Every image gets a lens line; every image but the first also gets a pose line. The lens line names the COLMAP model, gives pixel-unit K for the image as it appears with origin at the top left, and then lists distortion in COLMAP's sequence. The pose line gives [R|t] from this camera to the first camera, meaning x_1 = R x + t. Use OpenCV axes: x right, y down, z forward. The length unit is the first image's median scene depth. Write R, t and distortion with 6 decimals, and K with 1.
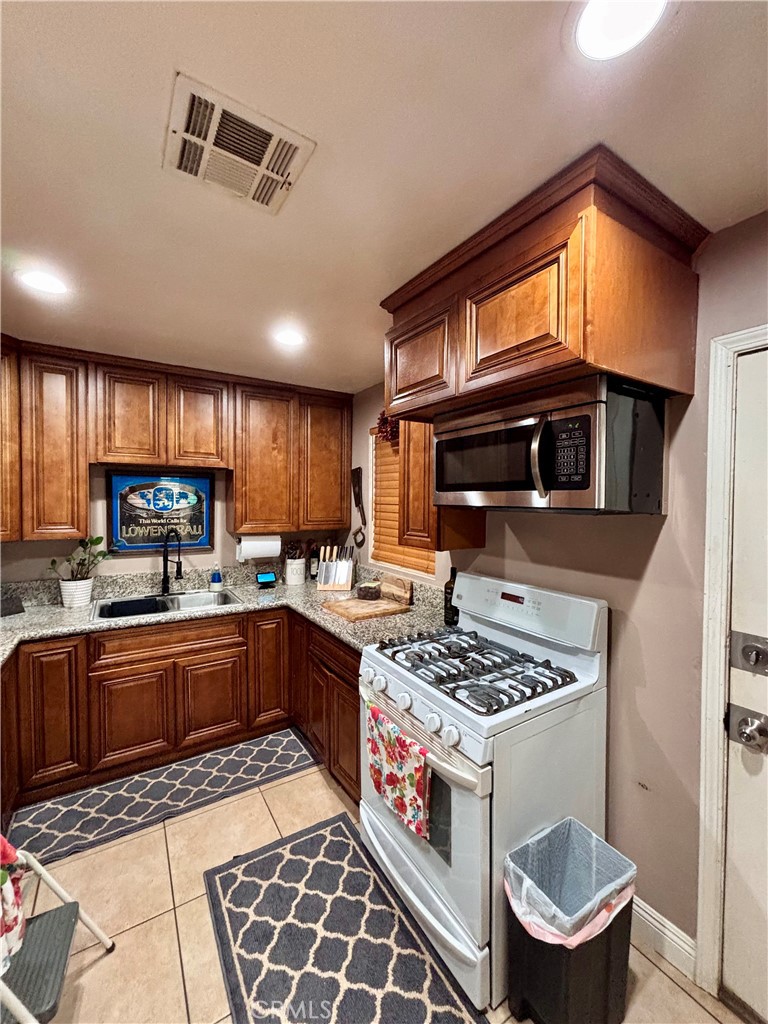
lens RADIAL K [[414.6, 0, 385.8], [0, 414.6, 510.6], [0, 0, 1]] dist [-0.000607, 0.000881]
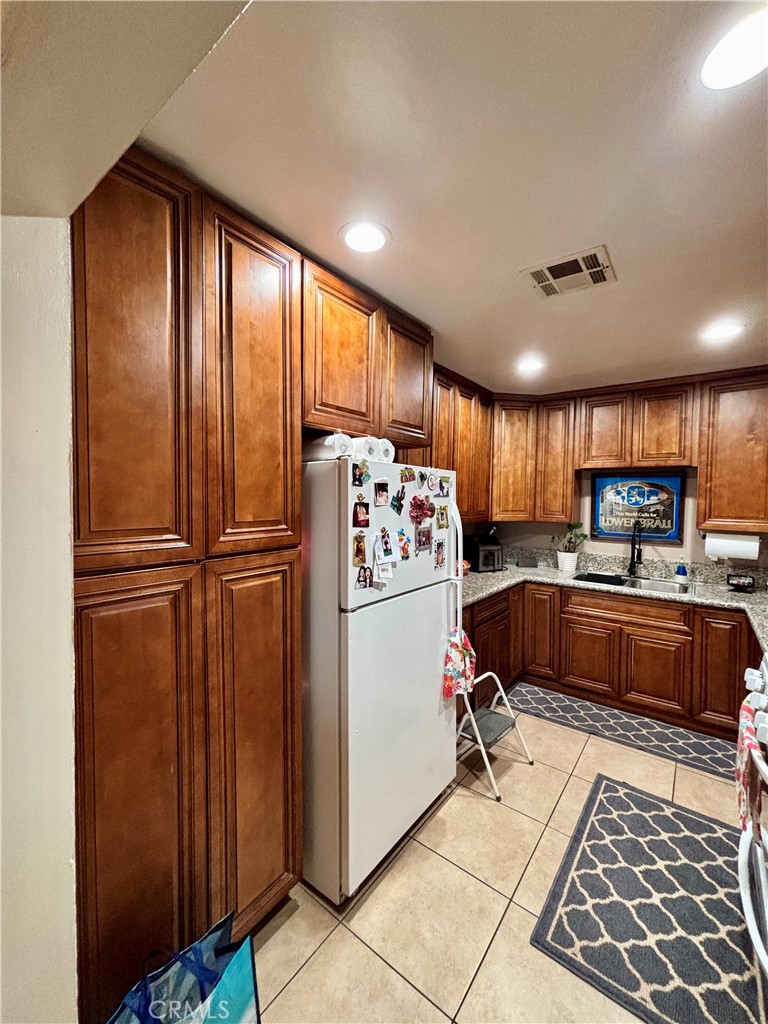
lens RADIAL K [[414.6, 0, 385.8], [0, 414.6, 510.6], [0, 0, 1]] dist [-0.000607, 0.000881]
pose [[0.345573, 0.027182, -0.937998, 0.386039], [-0.036869, 0.999202, 0.015372, 0.026436], [0.937667, 0.029271, 0.346299, -0.085158]]
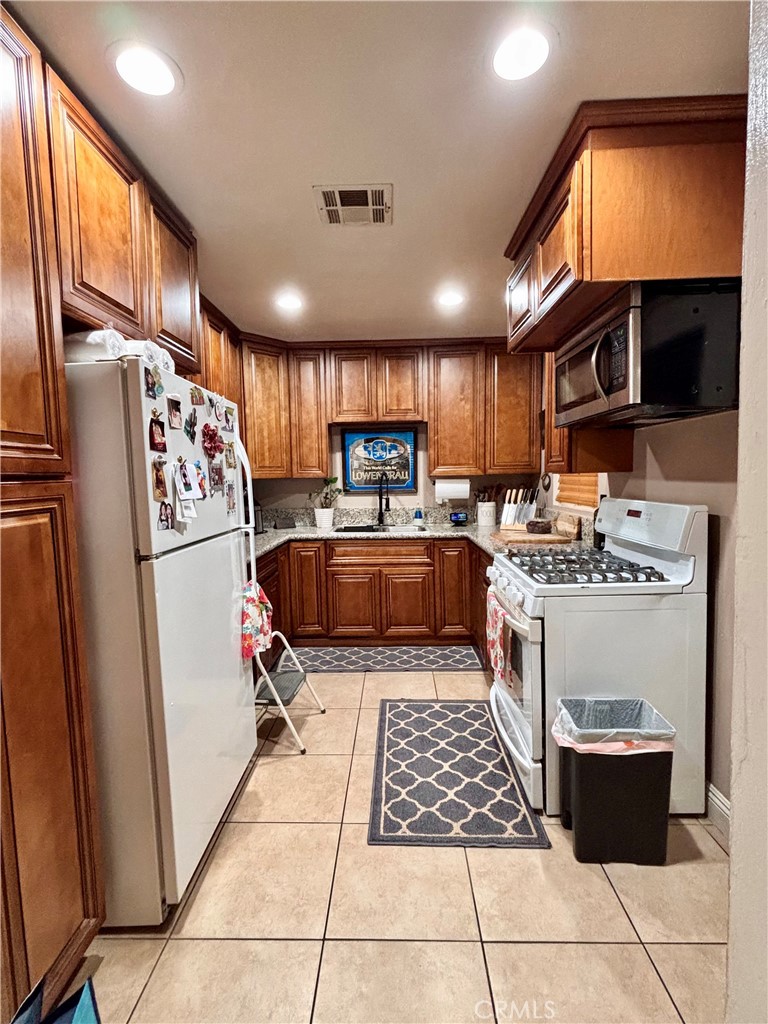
lens RADIAL K [[472.8, 0, 385.1], [0, 472.8, 509.9], [0, 0, 1]] dist [-0.001088, -0.001333]
pose [[0.831181, 0.015946, -0.555773, 0.328043], [0.010018, 0.998997, 0.043646, 0.107929], [0.555911, -0.041846, 0.830188, -0.220515]]
